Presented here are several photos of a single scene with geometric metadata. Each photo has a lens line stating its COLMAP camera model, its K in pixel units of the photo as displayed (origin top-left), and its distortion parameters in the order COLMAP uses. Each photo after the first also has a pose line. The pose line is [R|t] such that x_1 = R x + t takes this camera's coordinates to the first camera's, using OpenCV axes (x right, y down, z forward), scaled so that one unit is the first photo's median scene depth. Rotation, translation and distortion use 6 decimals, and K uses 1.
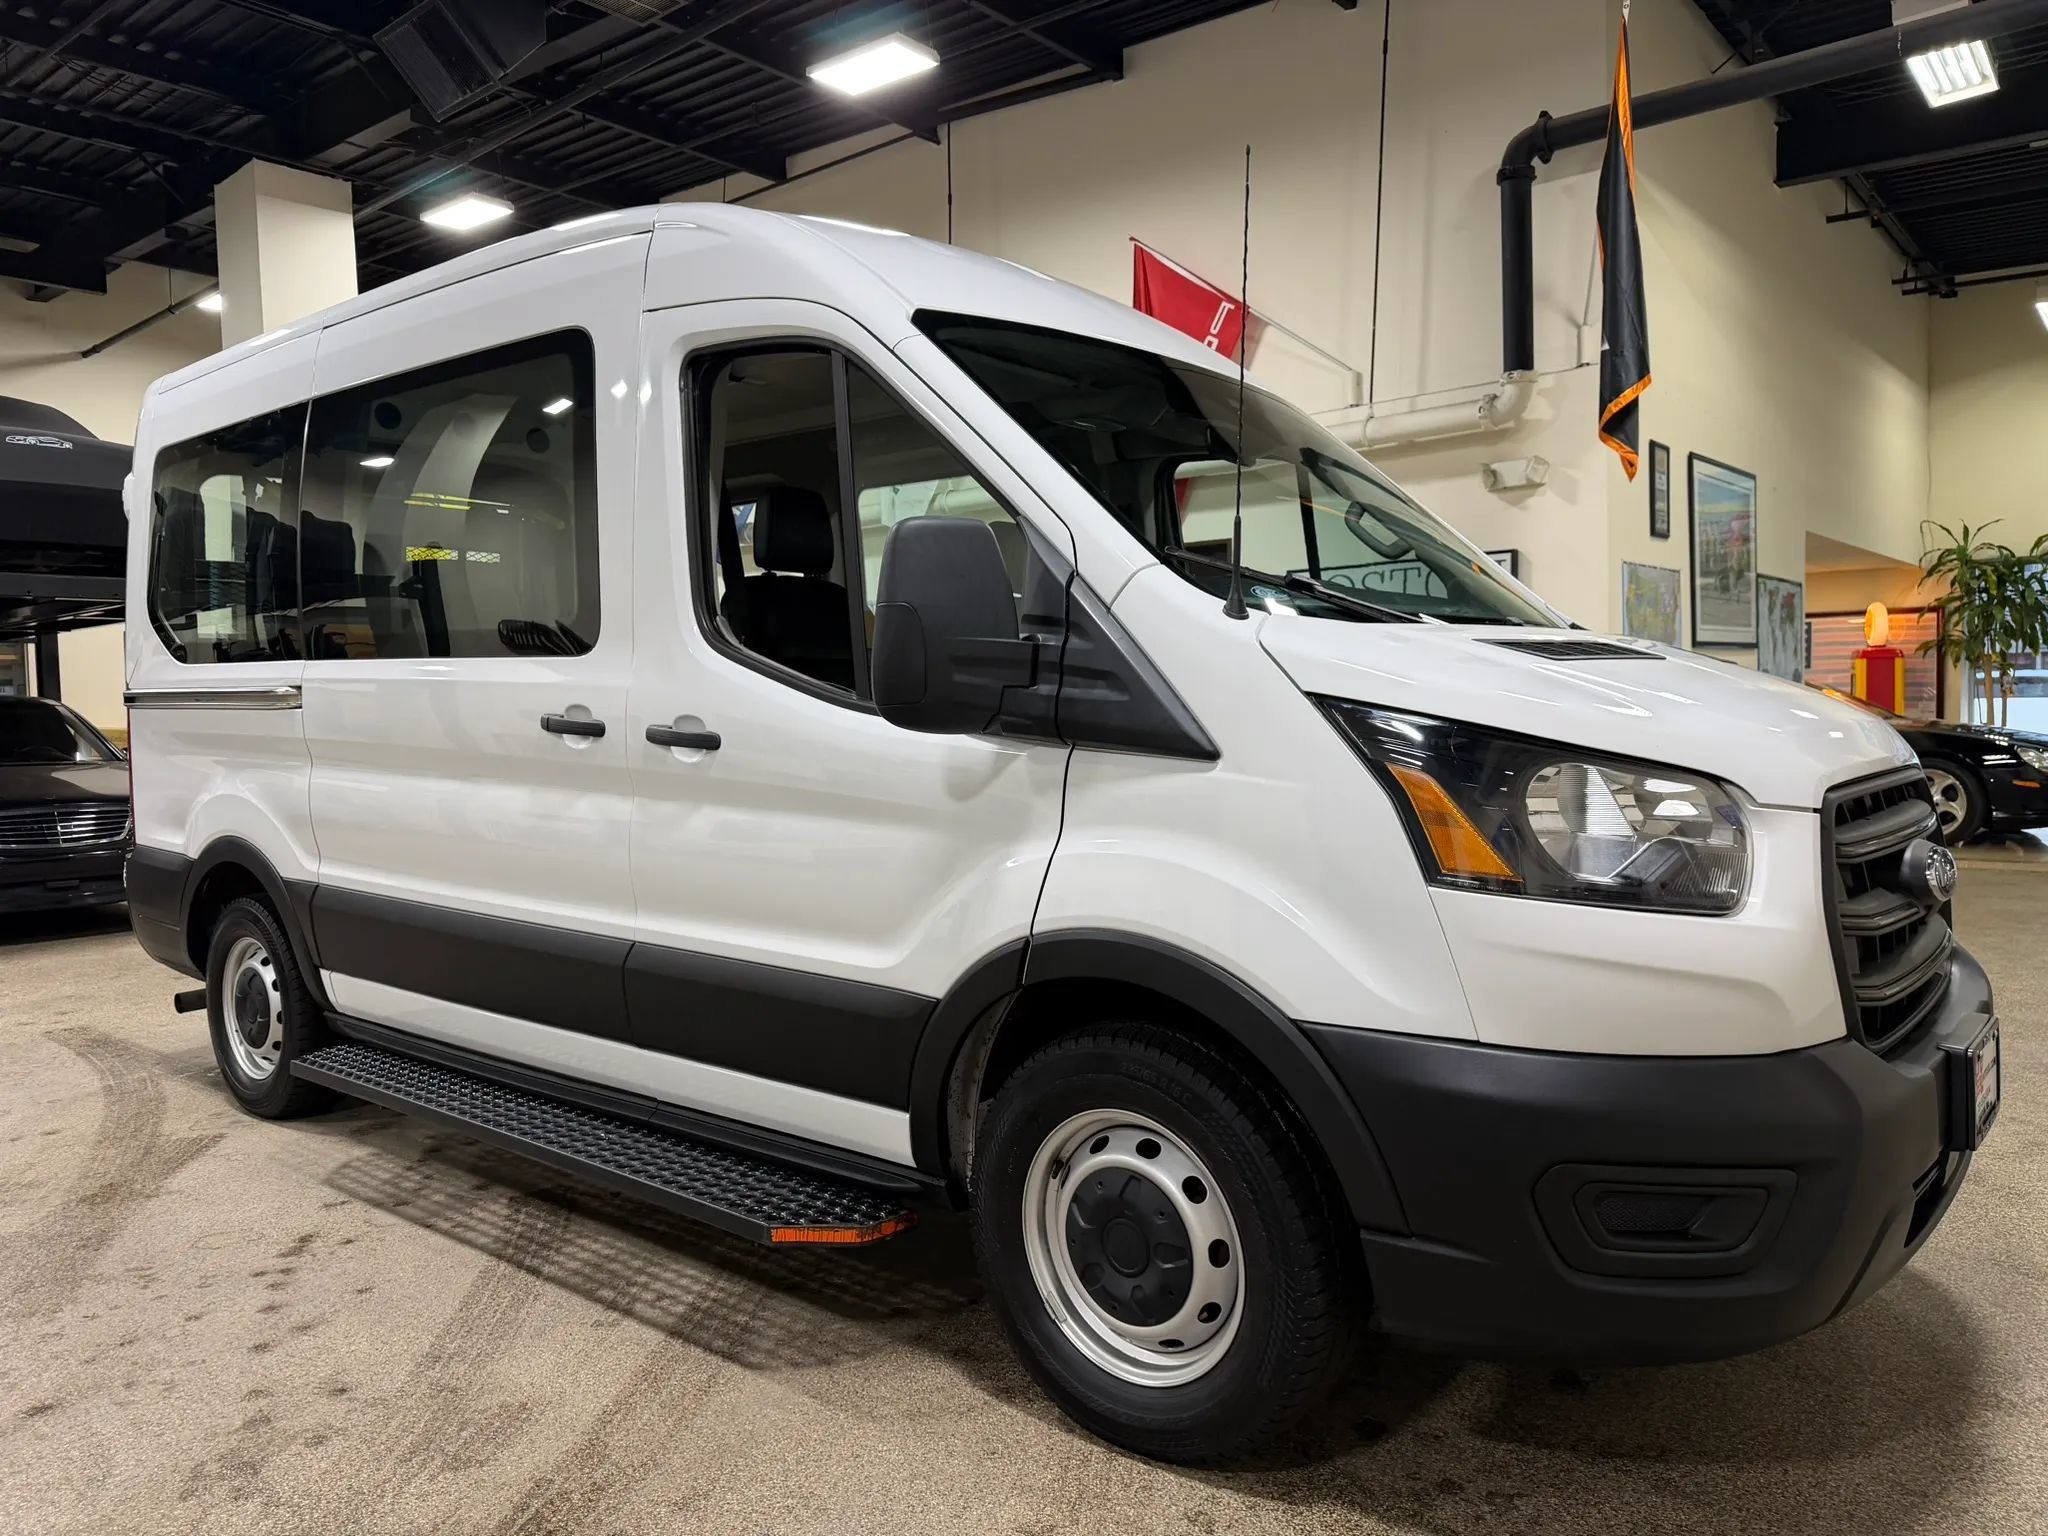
lens RADIAL K [[1455.1, 0, 1021.0], [0, 1455.1, 776.5], [0, 0, 1]] dist [0.017228, -0.026497]
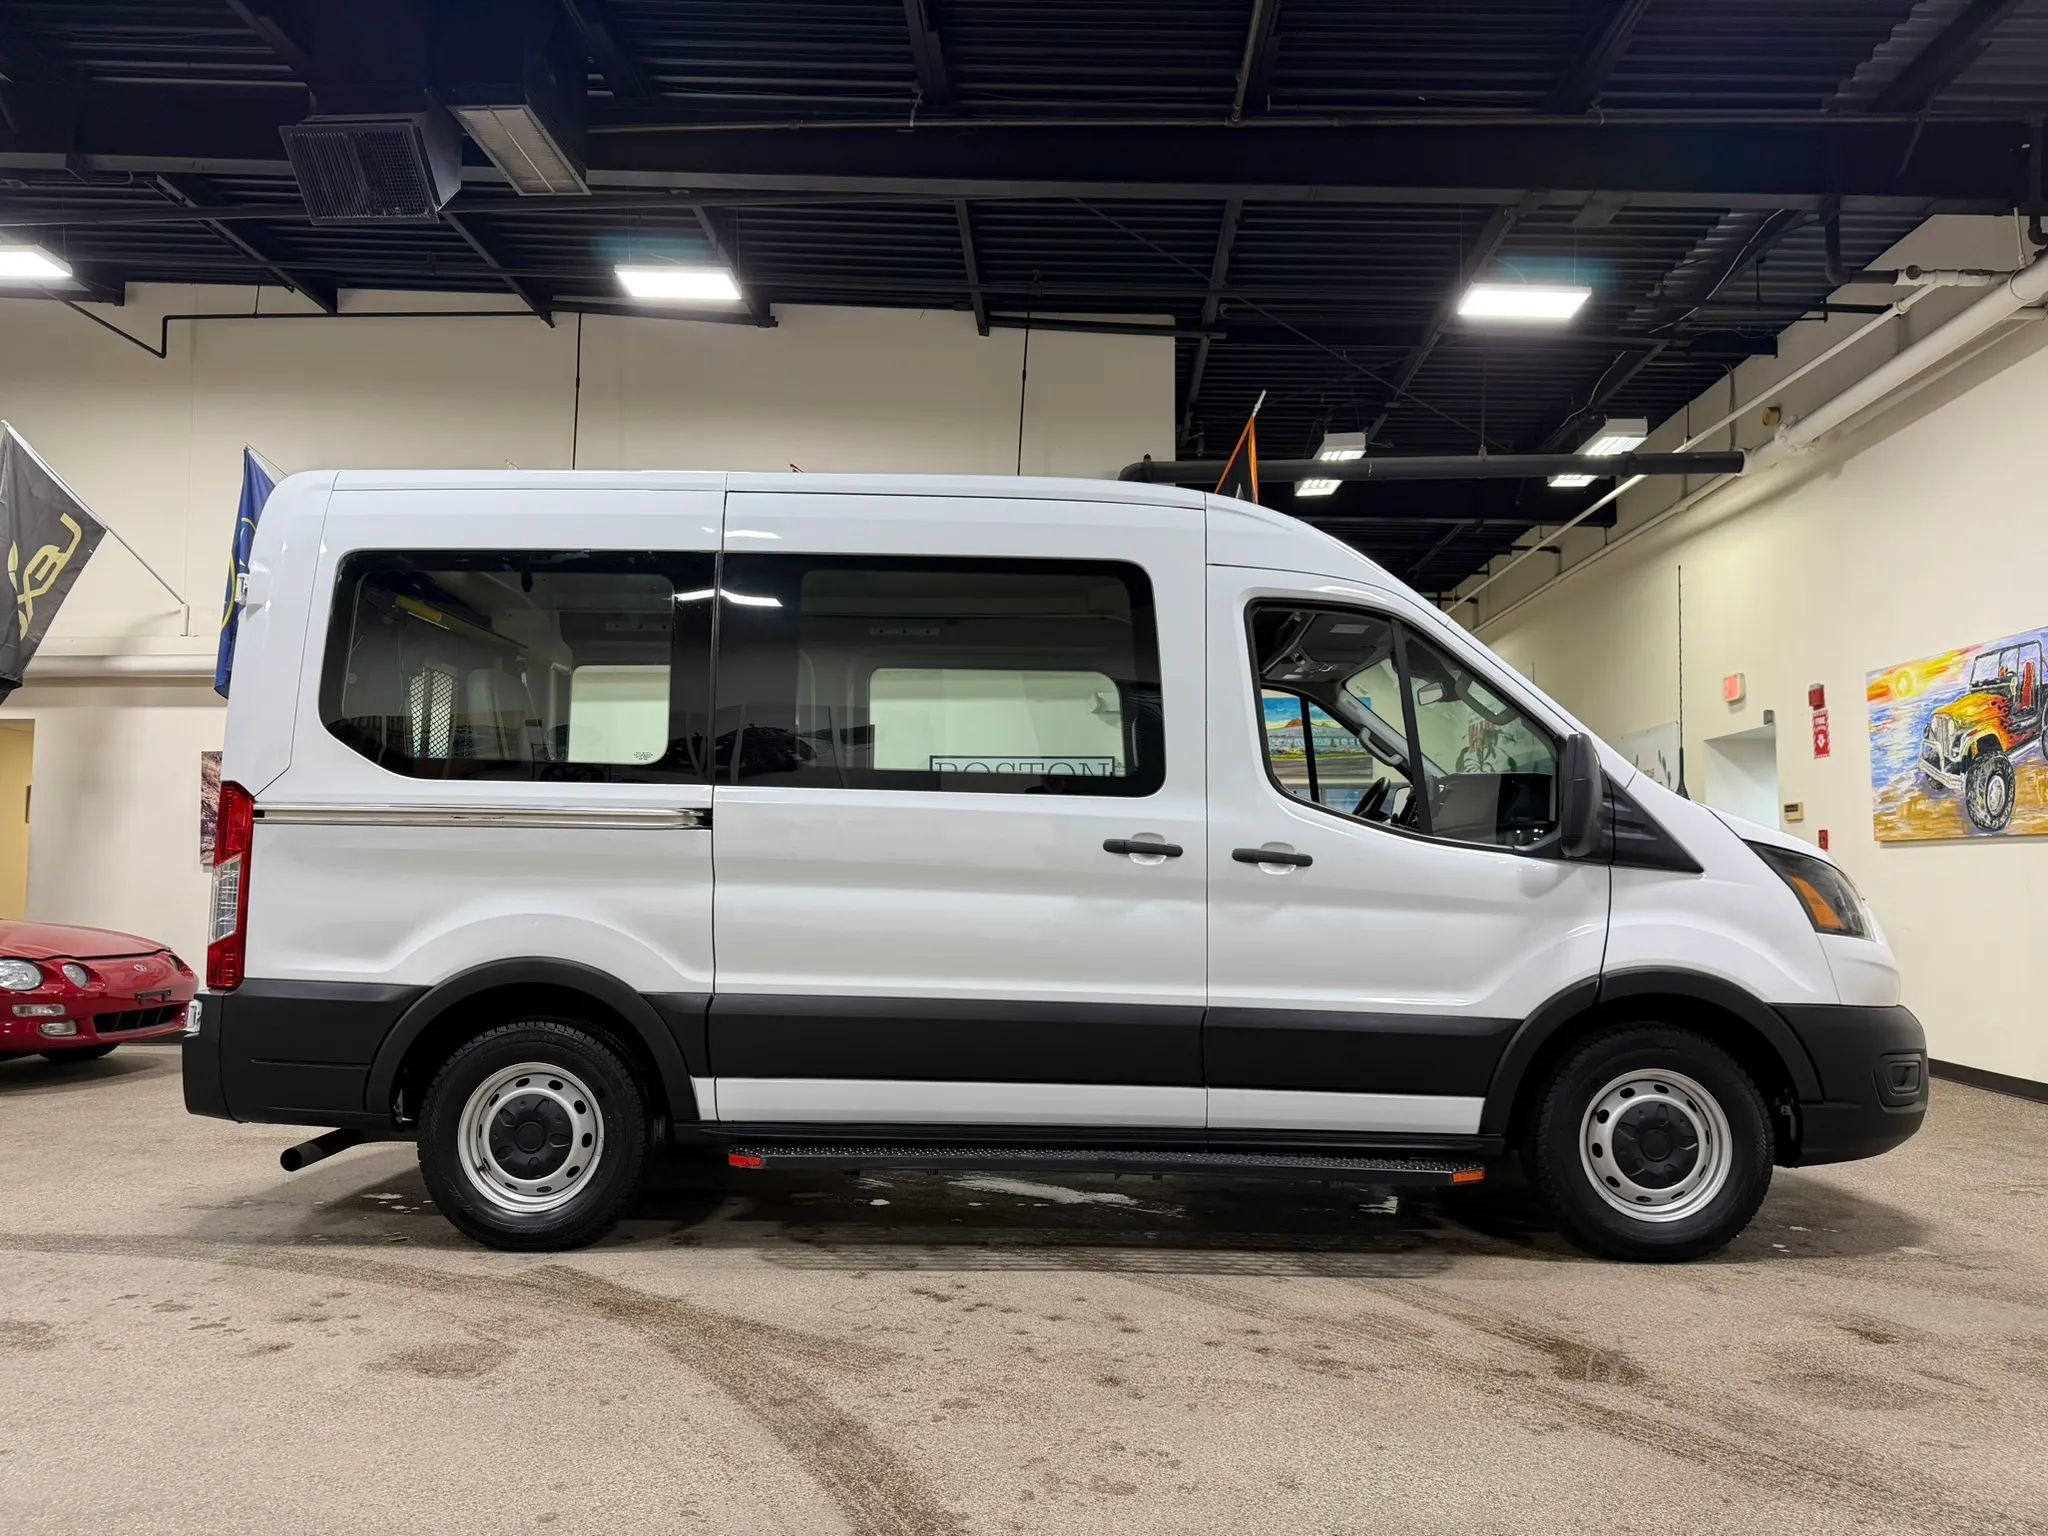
lens RADIAL K [[1455.1, 0, 1027.0], [0, 1455.1, 792.3], [0, 0, 1]] dist [0.017228, -0.026497]
pose [[0.785008, 0.064711, 0.616097, -1.208979], [0.010810, 0.992947, -0.118067, 0.069645], [-0.619392, 0.099344, 0.778771, 0.030116]]
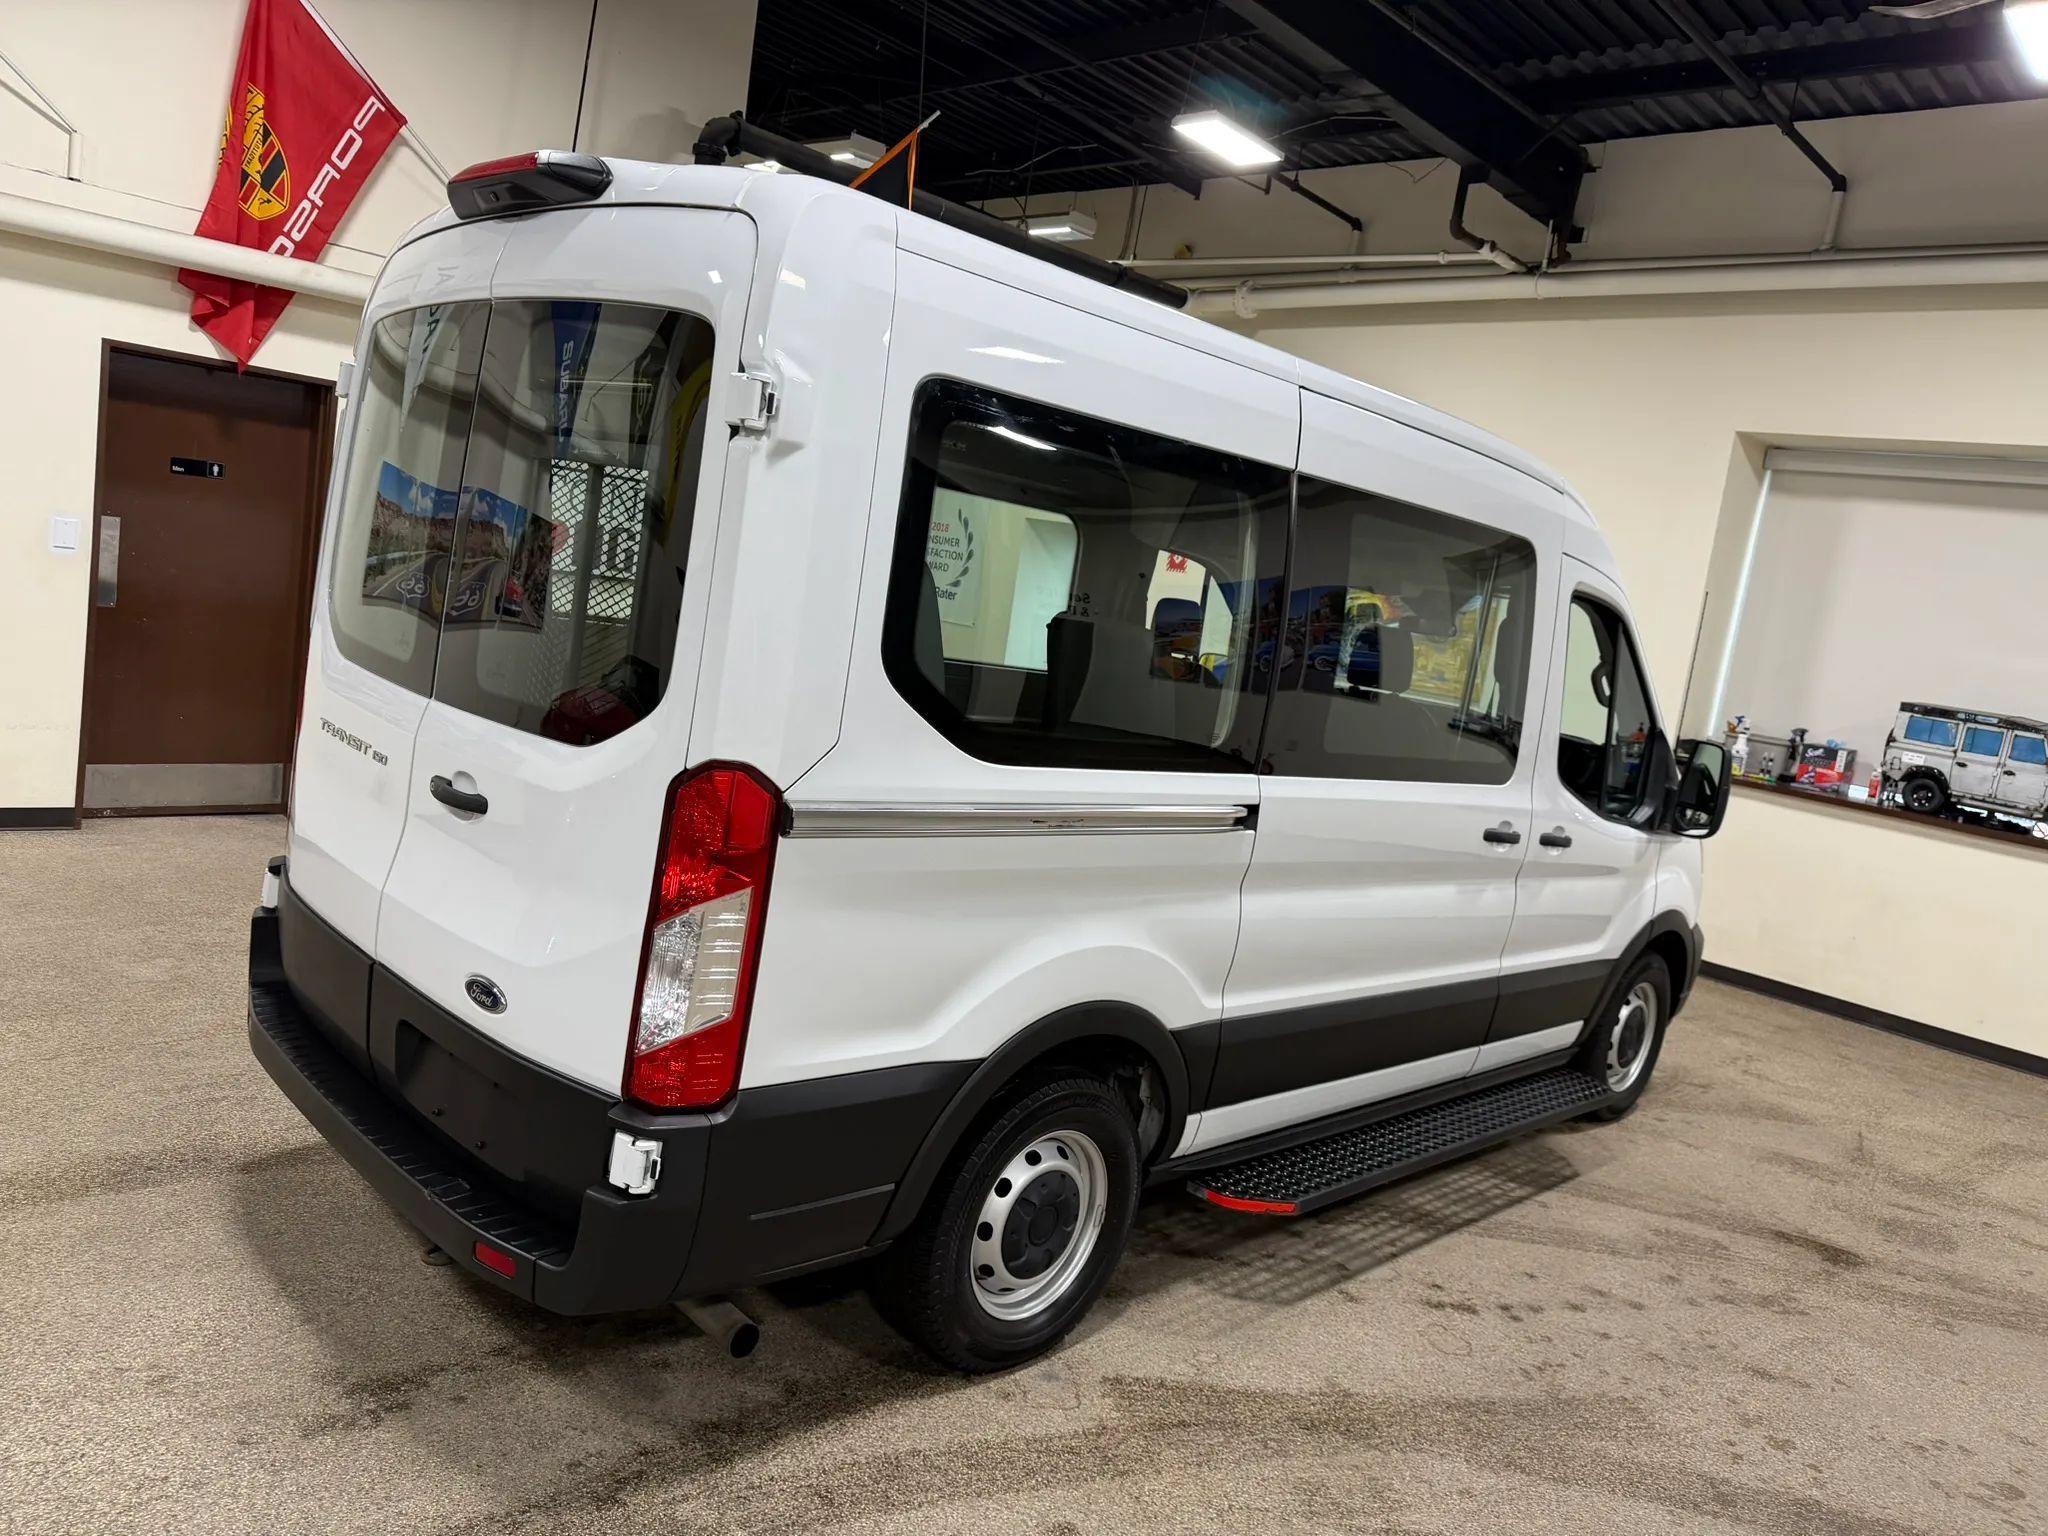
lens RADIAL K [[1455.1, 0, 1015.7], [0, 1455.1, 765.7], [0, 0, 1]] dist [0.017228, -0.026497]
pose [[0.083895, -0.105249, 0.990901, -1.697947], [-0.100247, 0.988470, 0.113478, -0.209916], [-0.991419, -0.108855, 0.072377, 1.360686]]
